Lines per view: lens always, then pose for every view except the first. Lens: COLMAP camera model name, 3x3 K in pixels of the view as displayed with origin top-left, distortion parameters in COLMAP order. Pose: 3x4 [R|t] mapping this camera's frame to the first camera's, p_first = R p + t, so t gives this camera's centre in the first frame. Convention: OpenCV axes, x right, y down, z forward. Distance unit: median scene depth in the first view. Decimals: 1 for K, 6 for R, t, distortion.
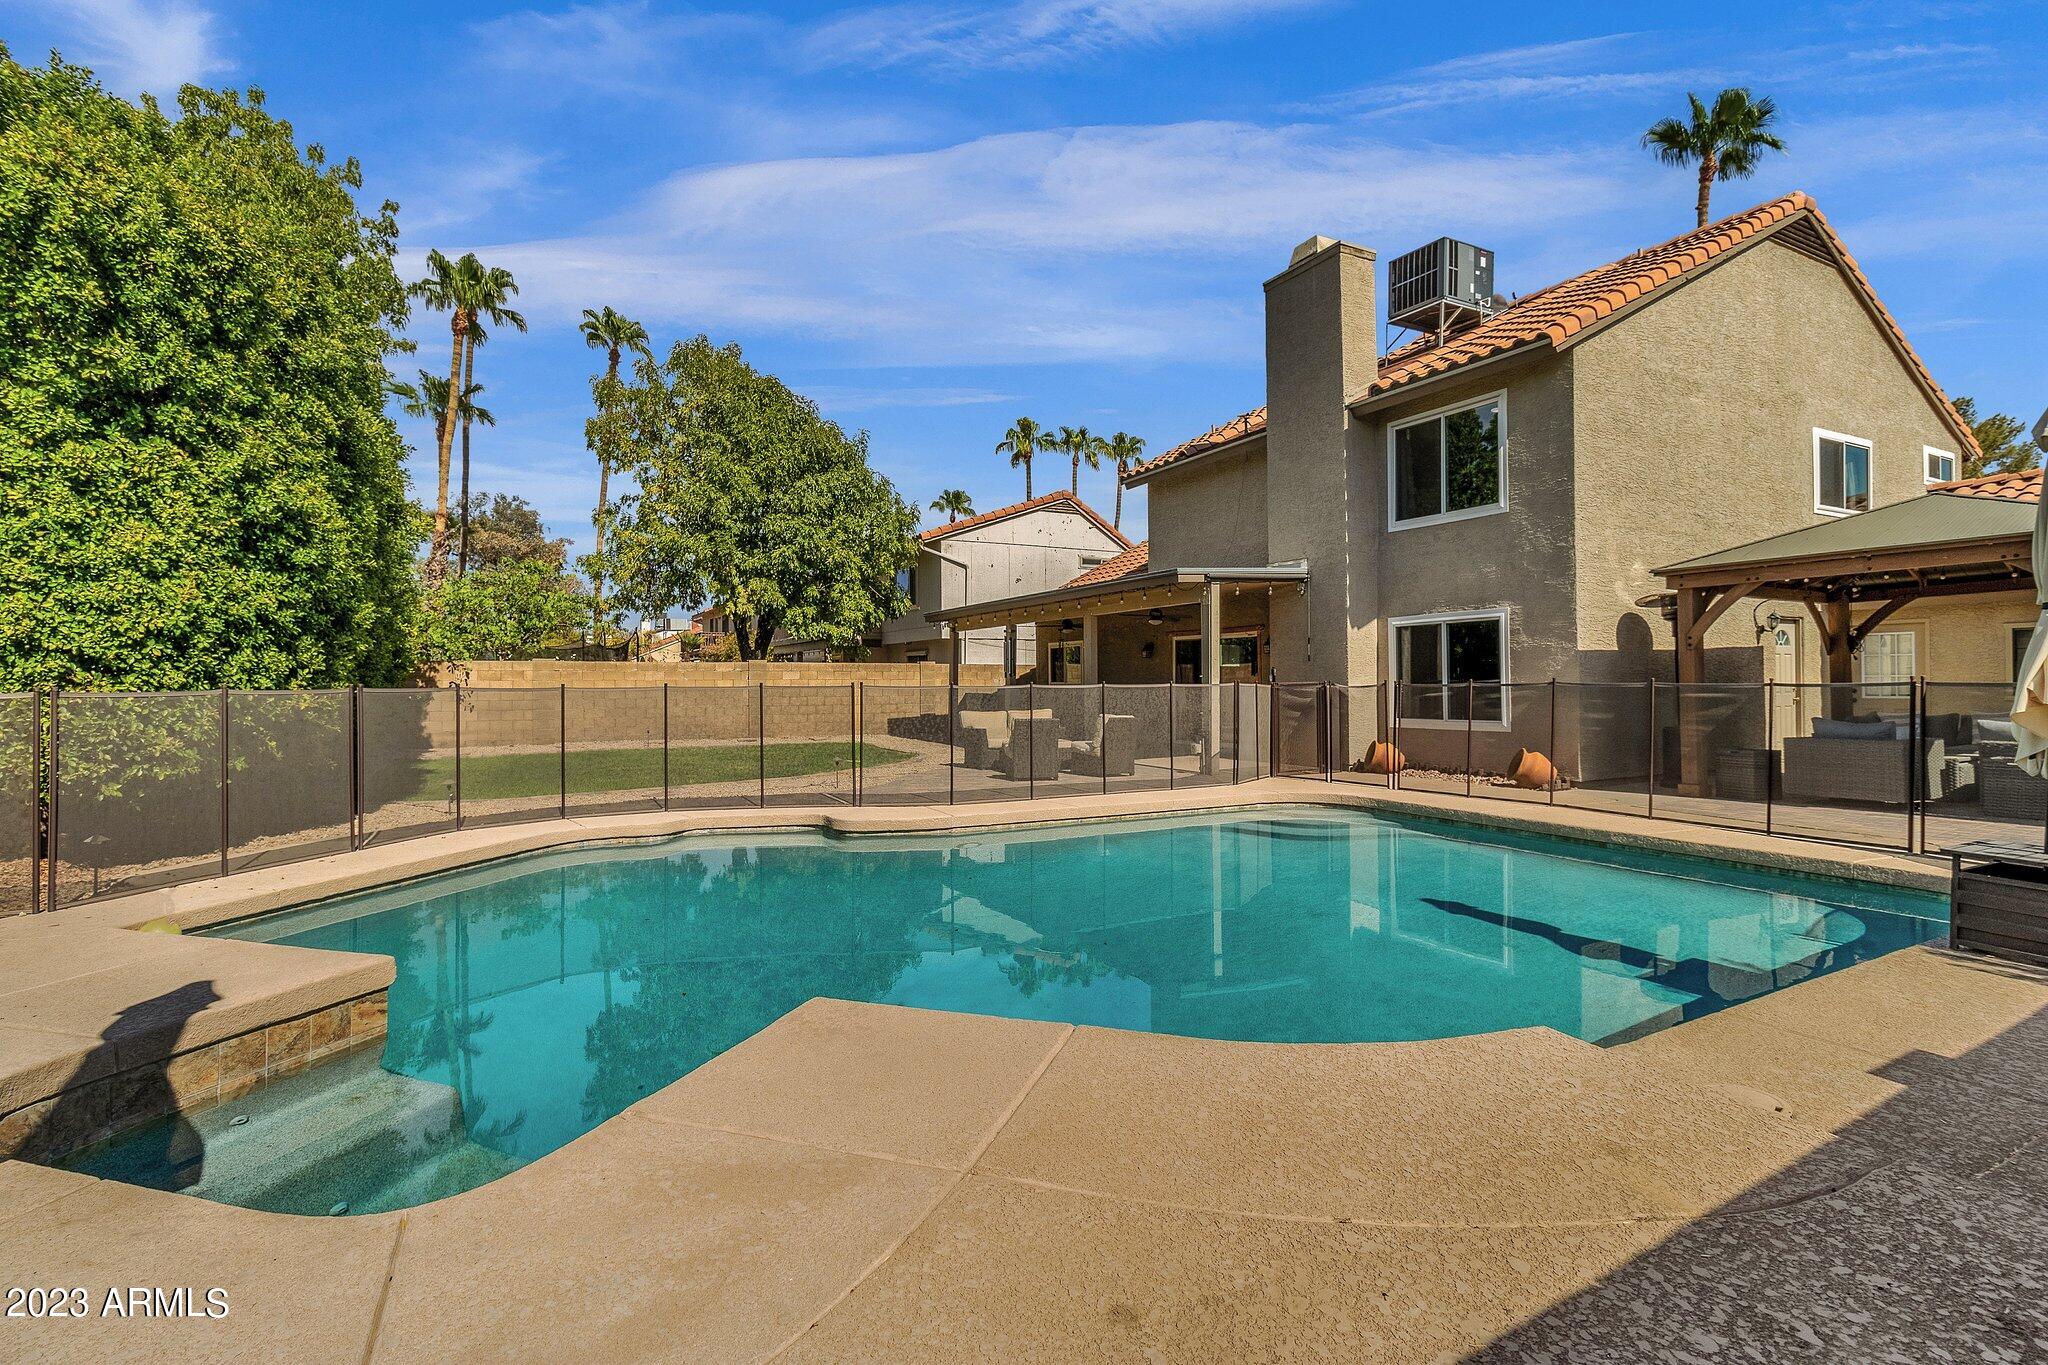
lens RADIAL K [[936.4, 0, 1023.2], [0, 936.4, 668.7], [0, 0, 1]] dist [0.003254, -0.000072]
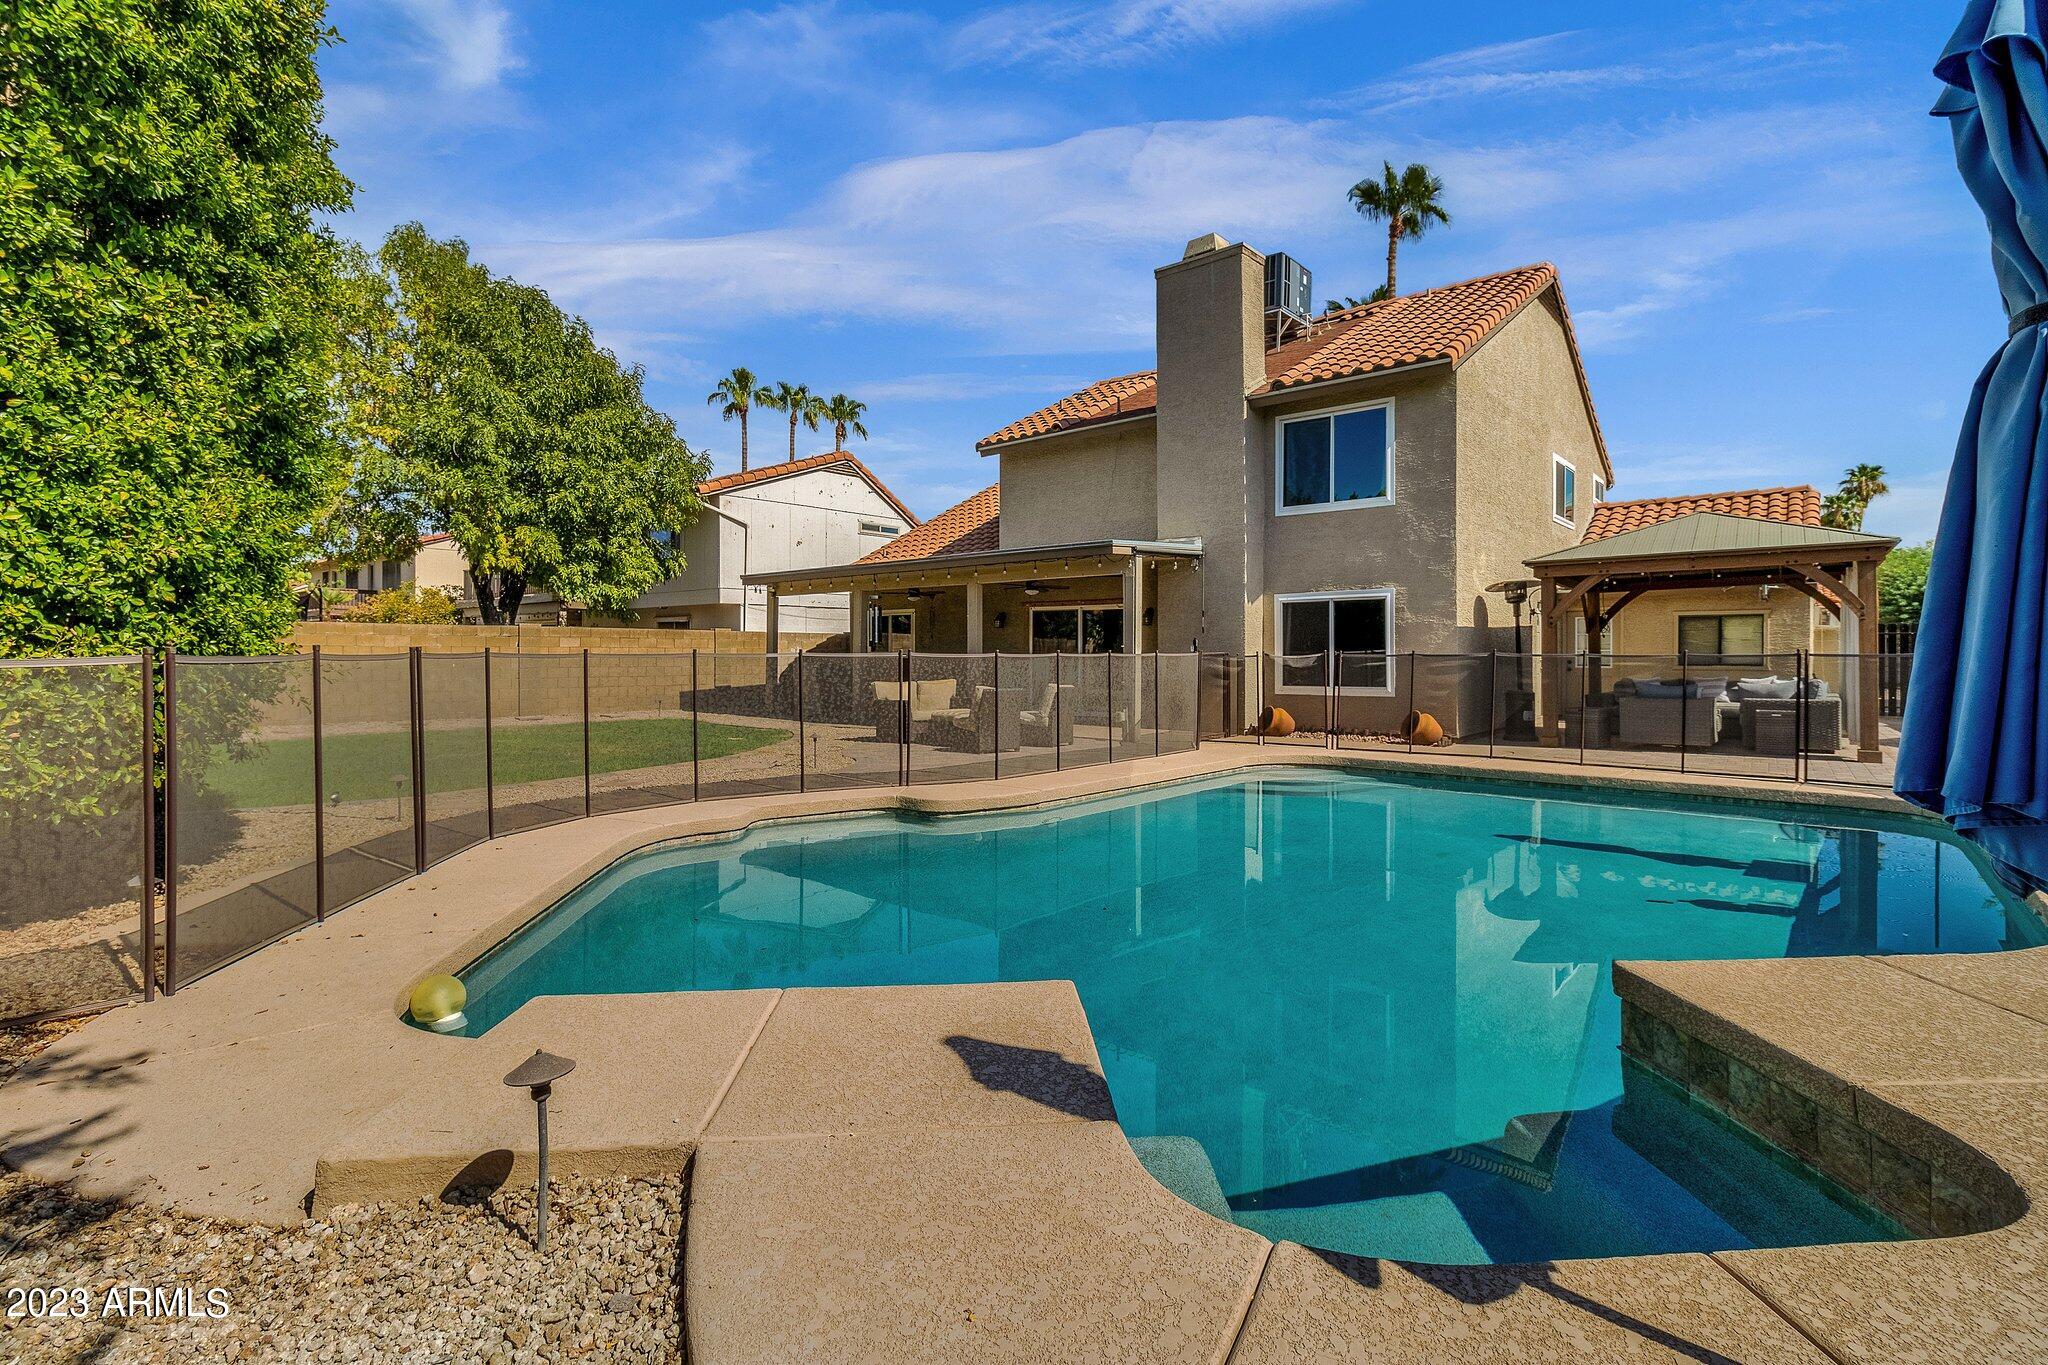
lens RADIAL K [[945.5, 0, 1020.0], [0, 945.5, 652.9], [0, 0, 1]] dist [0.001936, -0.000062]
pose [[0.932129, 0.005034, 0.362091, -0.291770], [-0.009979, 0.999881, 0.011789, 0.004210], [-0.361989, -0.014602, 0.932068, 0.074429]]
